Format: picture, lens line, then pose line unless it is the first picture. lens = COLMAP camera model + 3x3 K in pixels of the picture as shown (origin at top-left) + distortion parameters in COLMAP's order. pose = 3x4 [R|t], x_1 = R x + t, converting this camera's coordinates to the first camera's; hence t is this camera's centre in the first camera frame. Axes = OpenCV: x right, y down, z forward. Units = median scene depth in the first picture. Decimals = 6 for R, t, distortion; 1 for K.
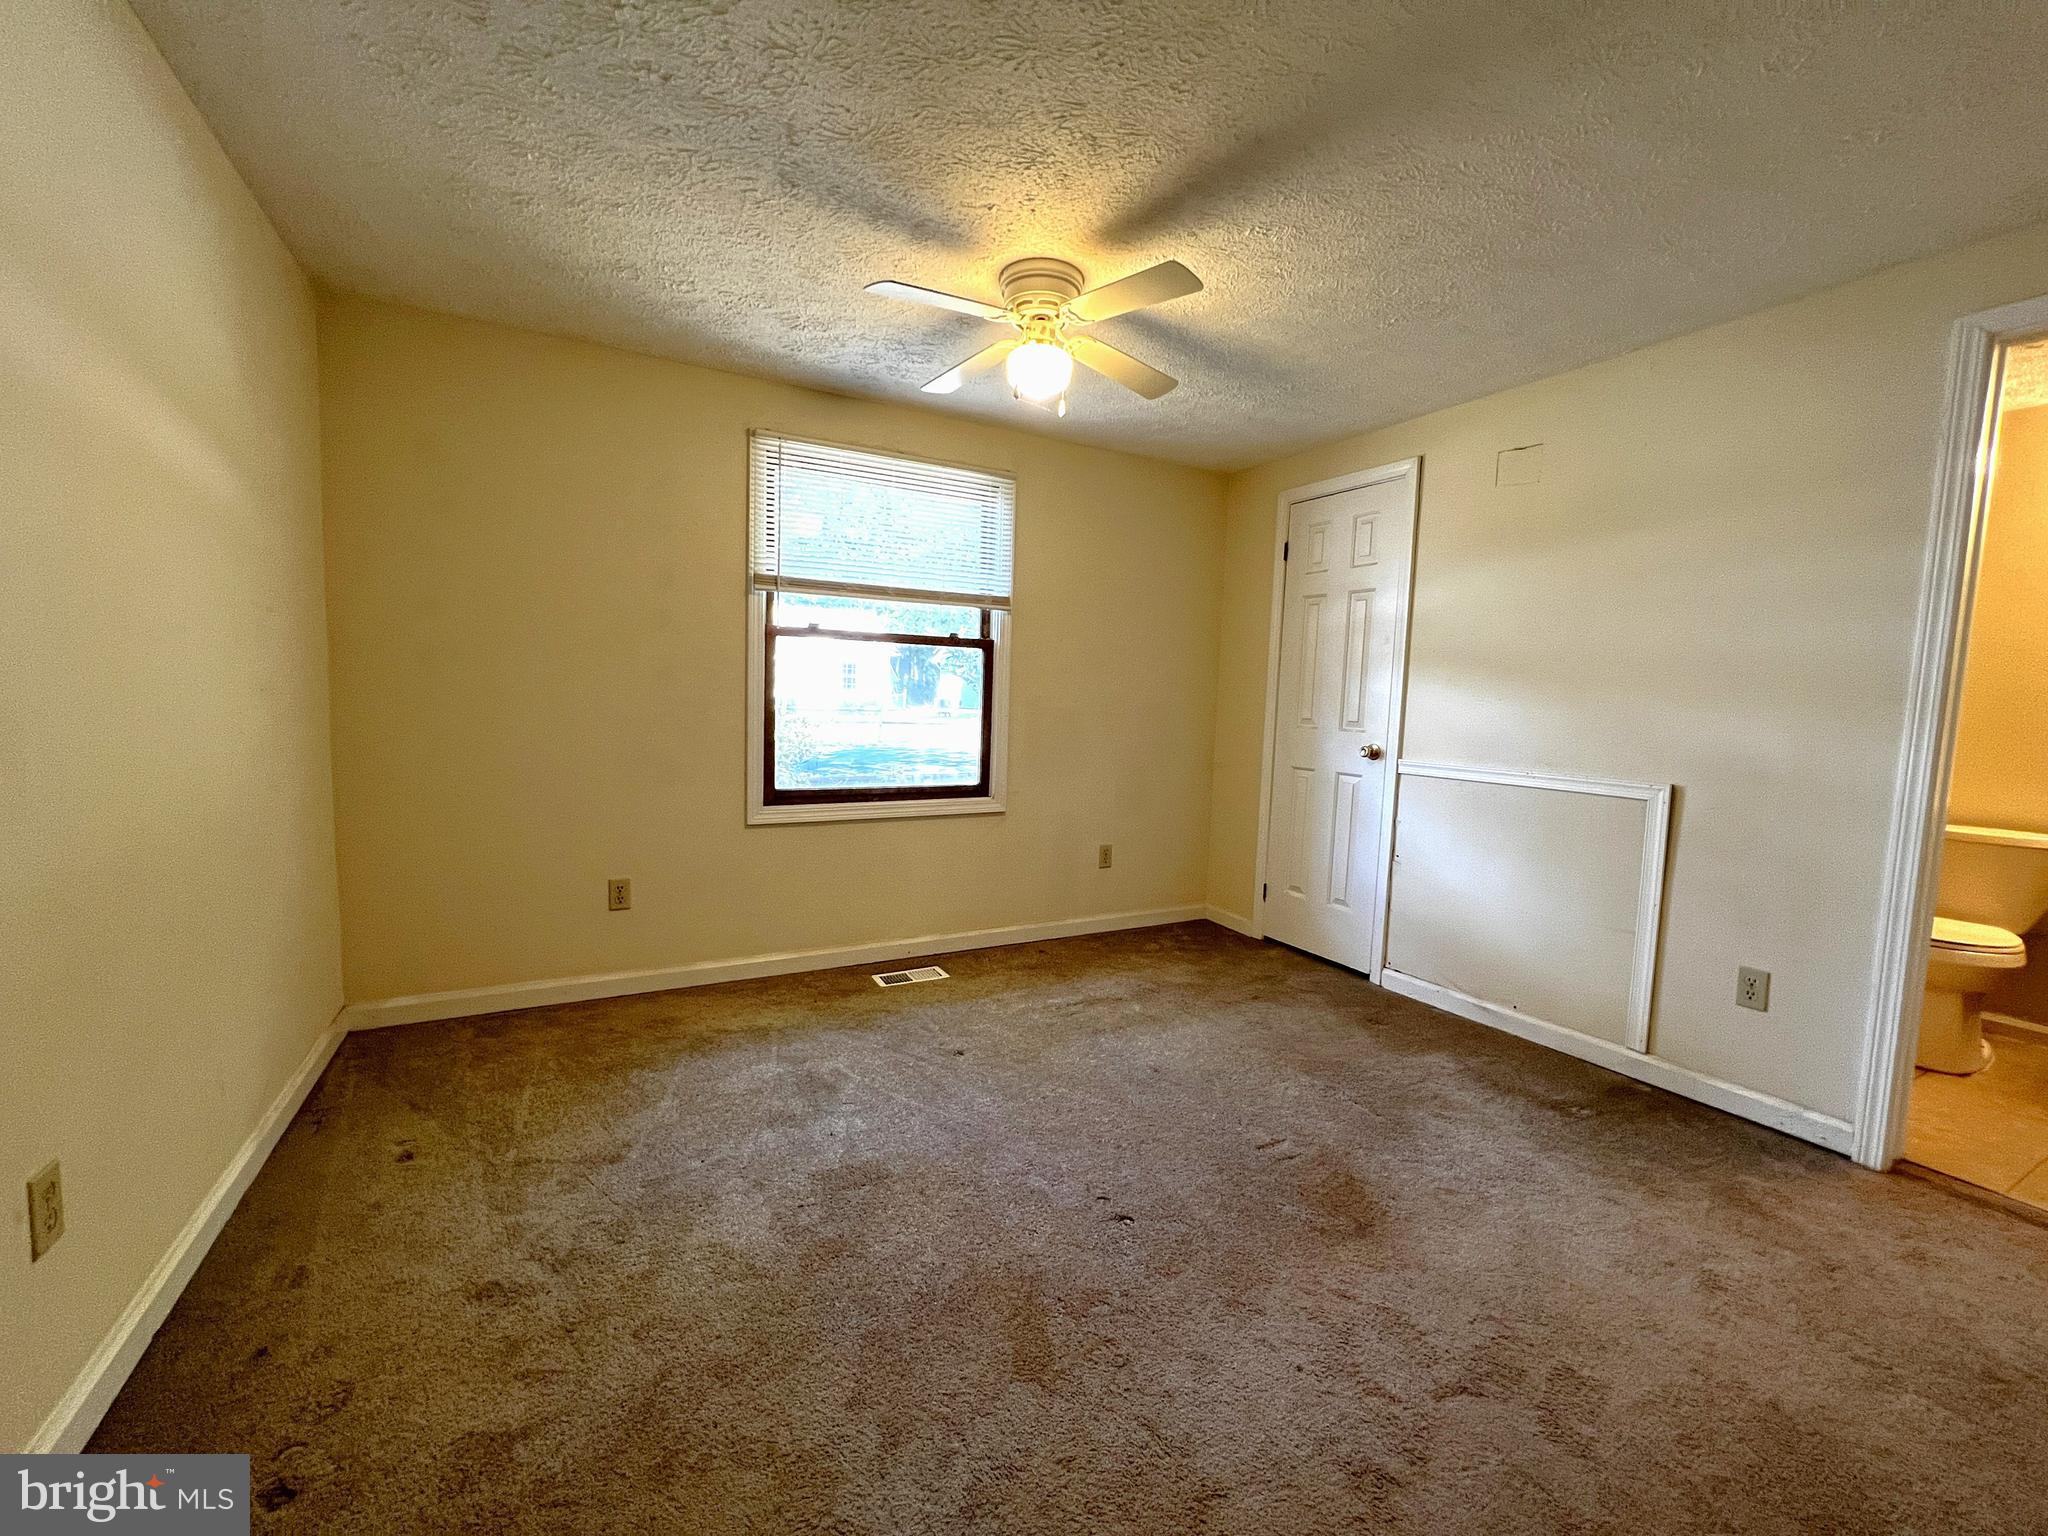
lens RADIAL K [[822.2, 0, 1025.1], [0, 822.2, 762.8], [0, 0, 1]] dist [0.001618, 0.000019]
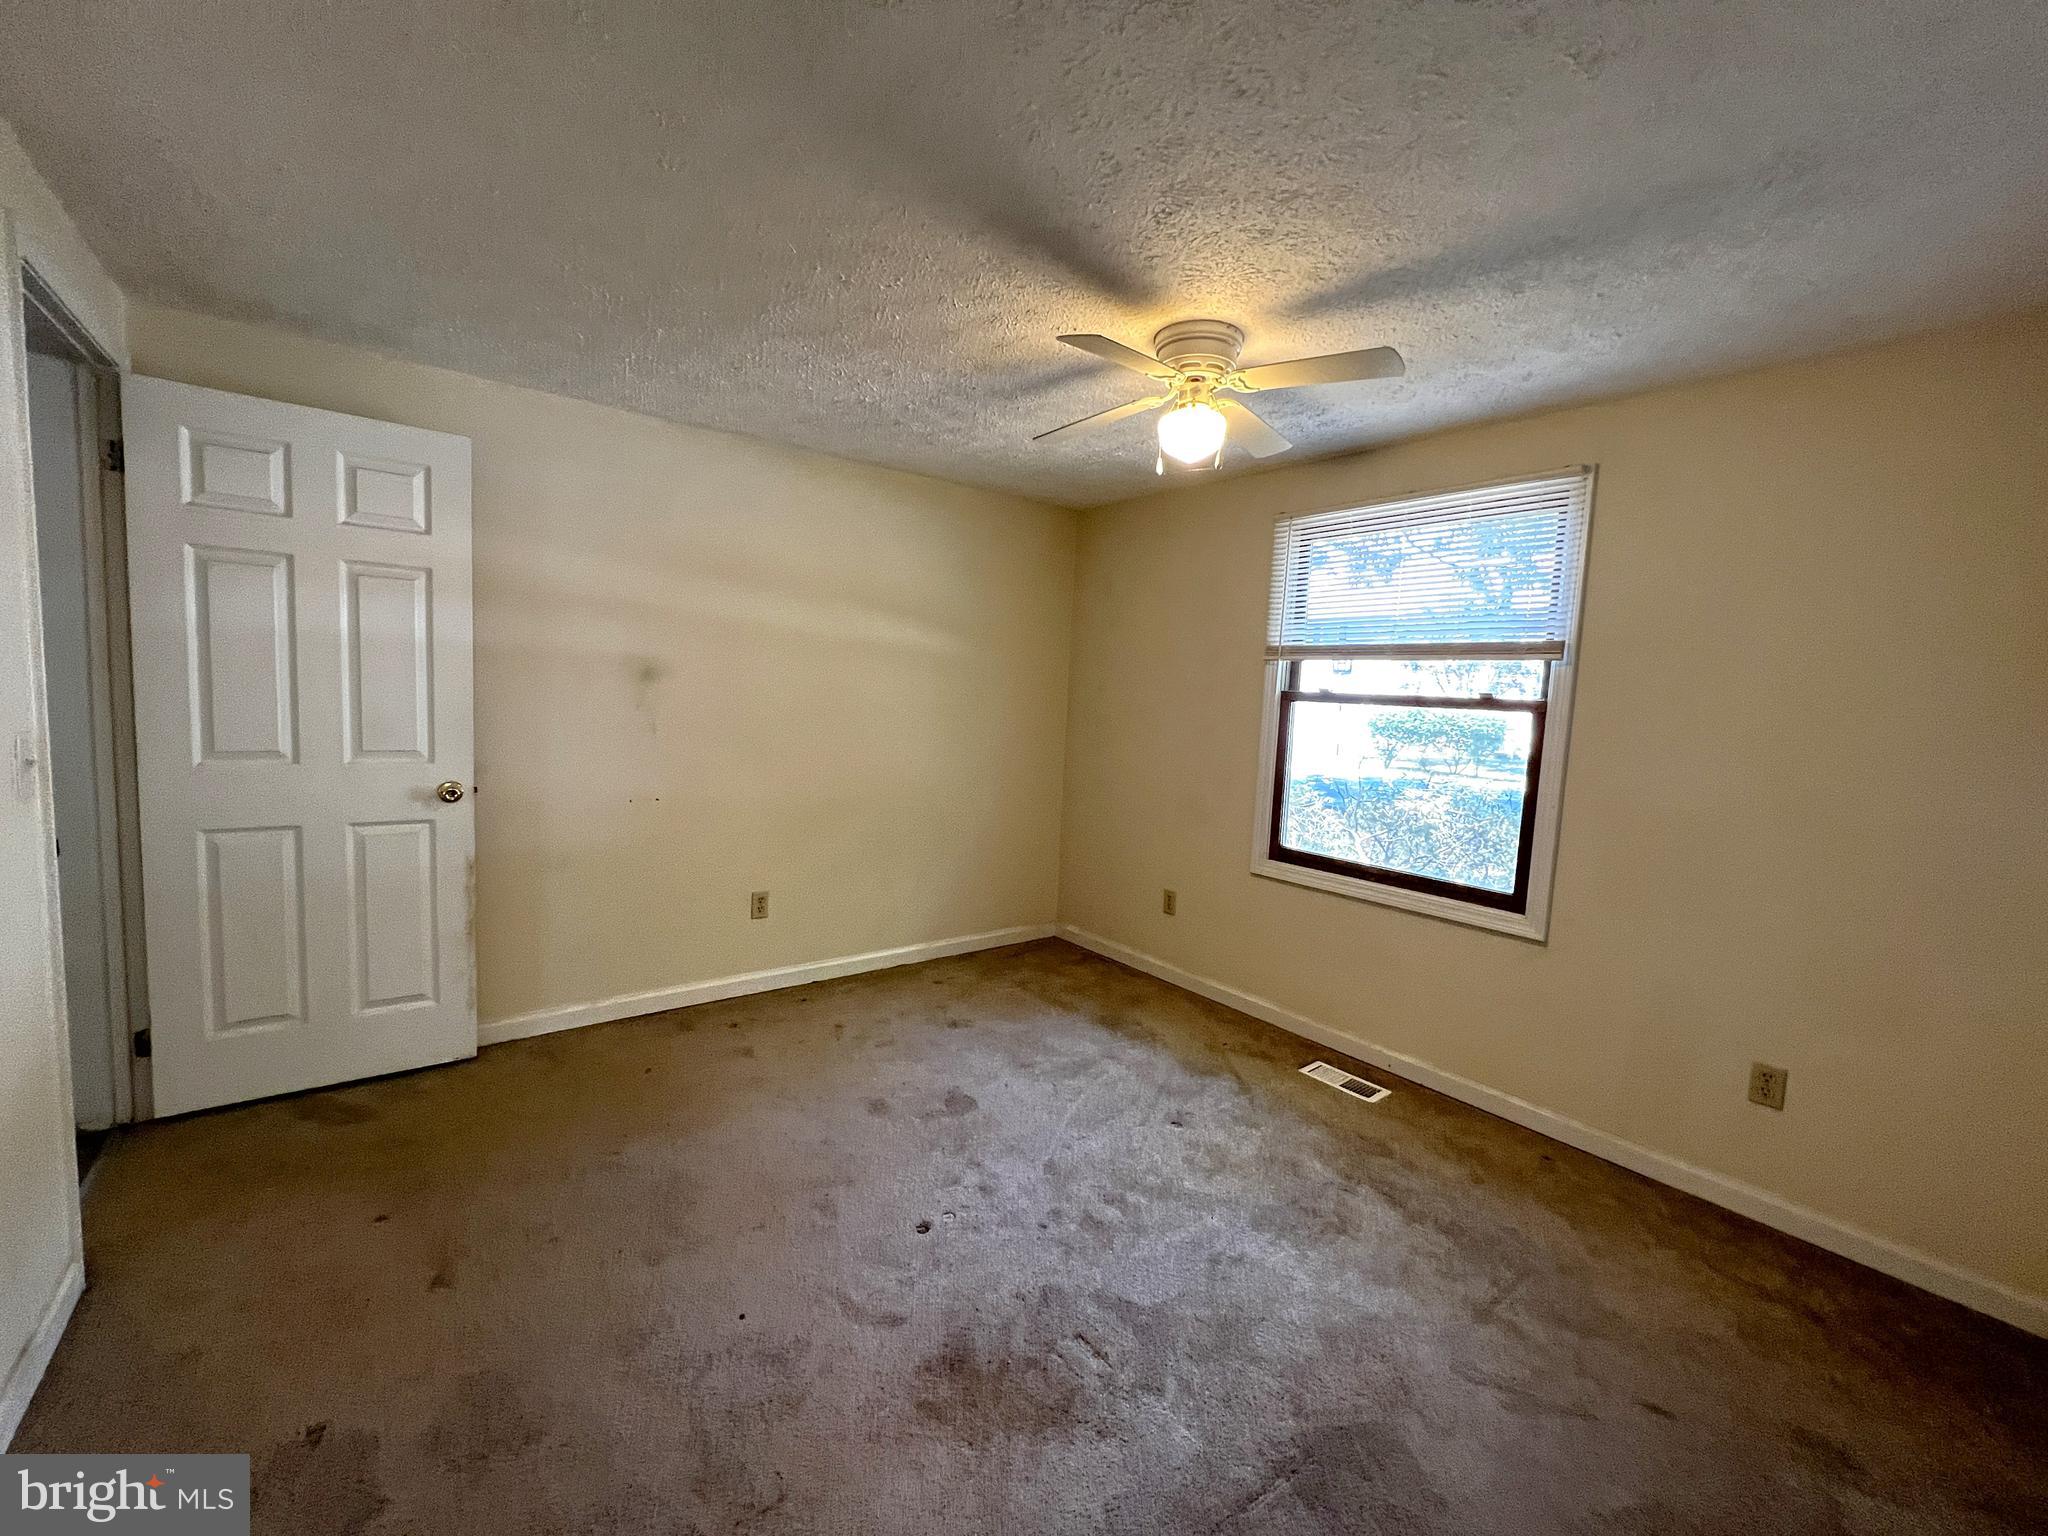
lens RADIAL K [[822.2, 0, 1025.1], [0, 822.2, 762.8], [0, 0, 1]] dist [0.001618, 0.000019]
pose [[0.168789, 0.064378, -0.983547, 0.690430], [-0.122063, 0.991549, 0.043954, -0.082315], [0.978065, 0.112635, 0.175221, 0.495299]]
